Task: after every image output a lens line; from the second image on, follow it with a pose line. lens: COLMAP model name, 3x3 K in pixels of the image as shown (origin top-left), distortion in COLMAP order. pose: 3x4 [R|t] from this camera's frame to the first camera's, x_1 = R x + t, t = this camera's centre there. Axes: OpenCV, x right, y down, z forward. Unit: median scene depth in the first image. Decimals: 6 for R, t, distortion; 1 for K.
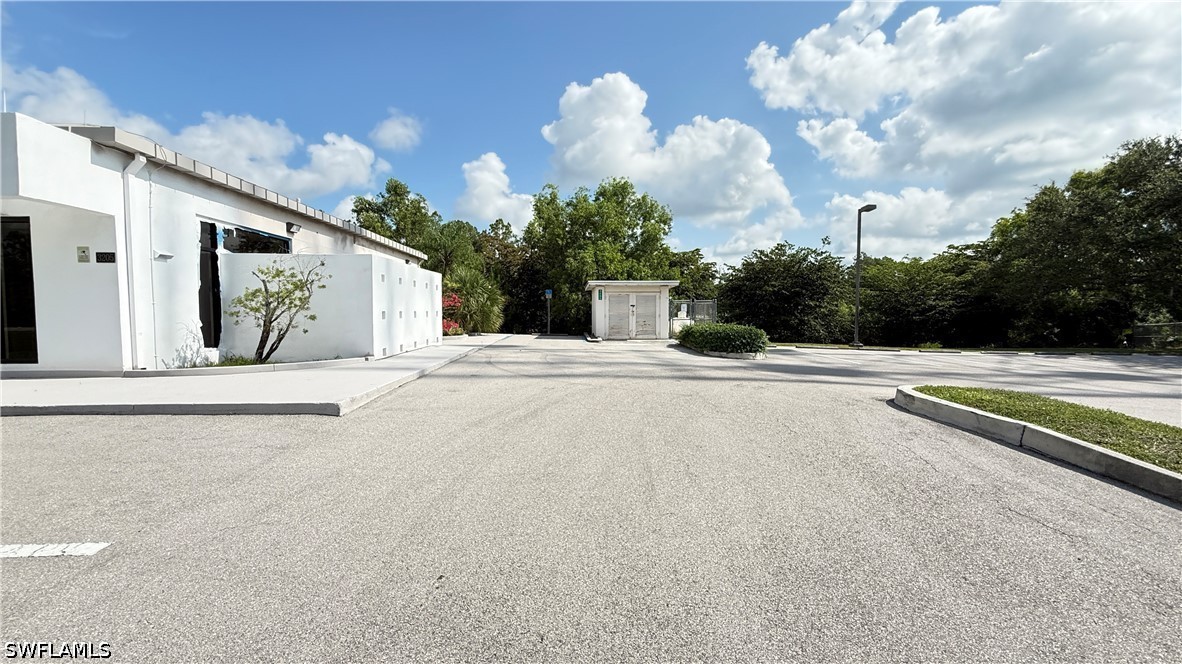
lens RADIAL K [[477.1, 0, 564.3], [0, 477.1, 339.9], [0, 0, 1]] dist [-0.001738, -0.000698]
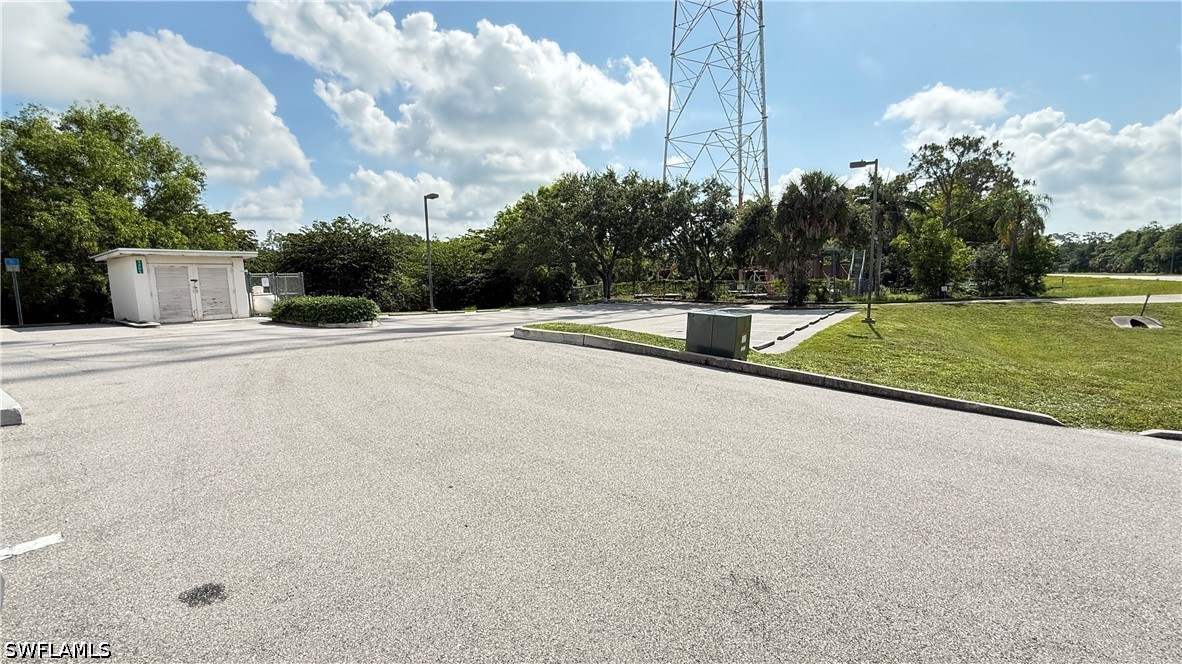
lens RADIAL K [[499.4, 0, 591.0], [0, 499.4, 332.0], [0, 0, 1]] dist [-0.001139, -0.000034]
pose [[0.588313, -0.097197, 0.802770, -0.108228], [0.071445, 0.995115, 0.068127, 0.005108], [-0.805471, 0.017274, 0.592384, -0.039683]]
